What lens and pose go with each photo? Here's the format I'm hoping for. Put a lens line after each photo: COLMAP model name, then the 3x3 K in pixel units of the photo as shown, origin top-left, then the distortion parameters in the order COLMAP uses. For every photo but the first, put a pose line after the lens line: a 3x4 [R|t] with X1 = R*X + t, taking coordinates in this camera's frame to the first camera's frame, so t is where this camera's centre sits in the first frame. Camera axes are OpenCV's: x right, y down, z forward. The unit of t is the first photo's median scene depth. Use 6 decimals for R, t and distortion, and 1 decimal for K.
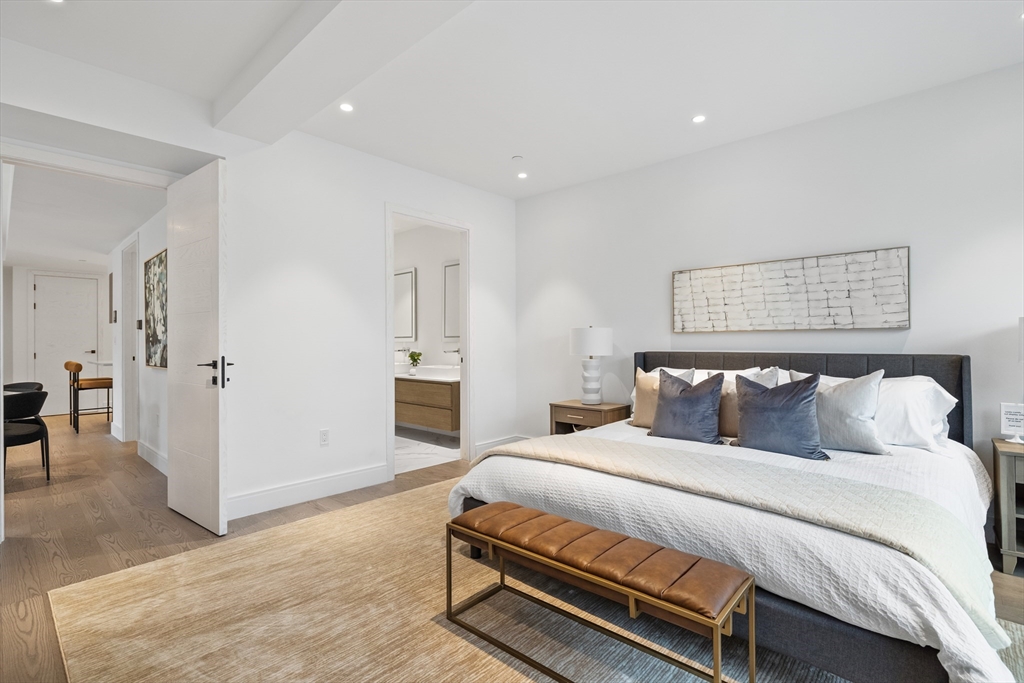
lens RADIAL K [[481.9, 0, 520.5], [0, 481.9, 339.1], [0, 0, 1]] dist [-0.002762, 0.000068]
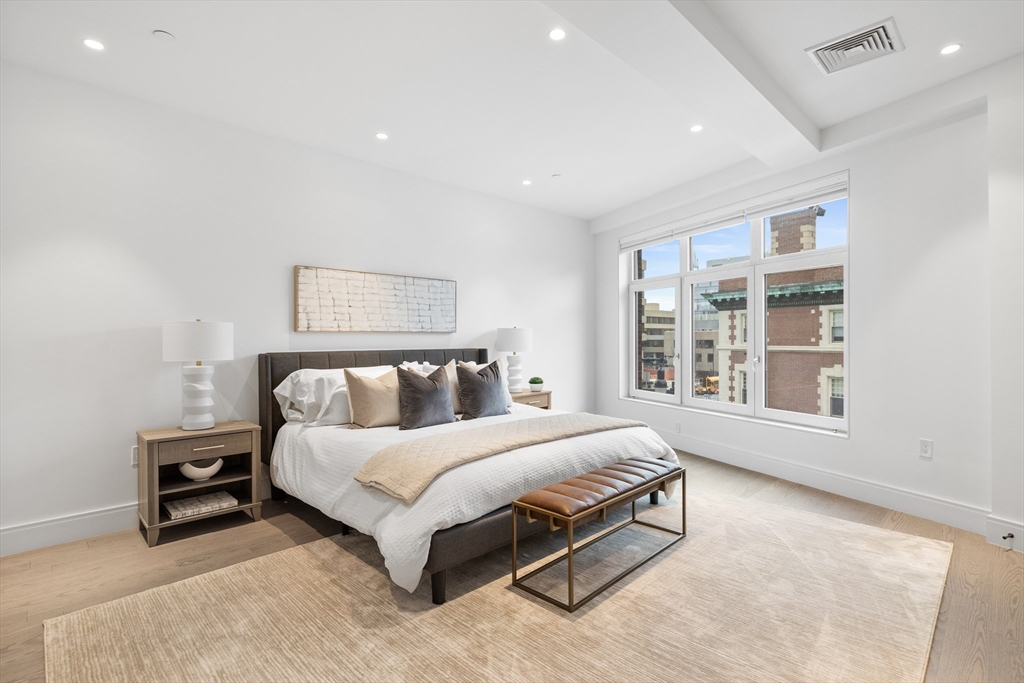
lens RADIAL K [[481.9, 0, 522.7], [0, 481.9, 342.8], [0, 0, 1]] dist [-0.002762, 0.000068]
pose [[0.052072, -0.002498, 0.998640, -0.673952], [-0.001173, 0.999996, 0.002562, 0.006259], [-0.998643, -0.001305, 0.052069, 0.606315]]
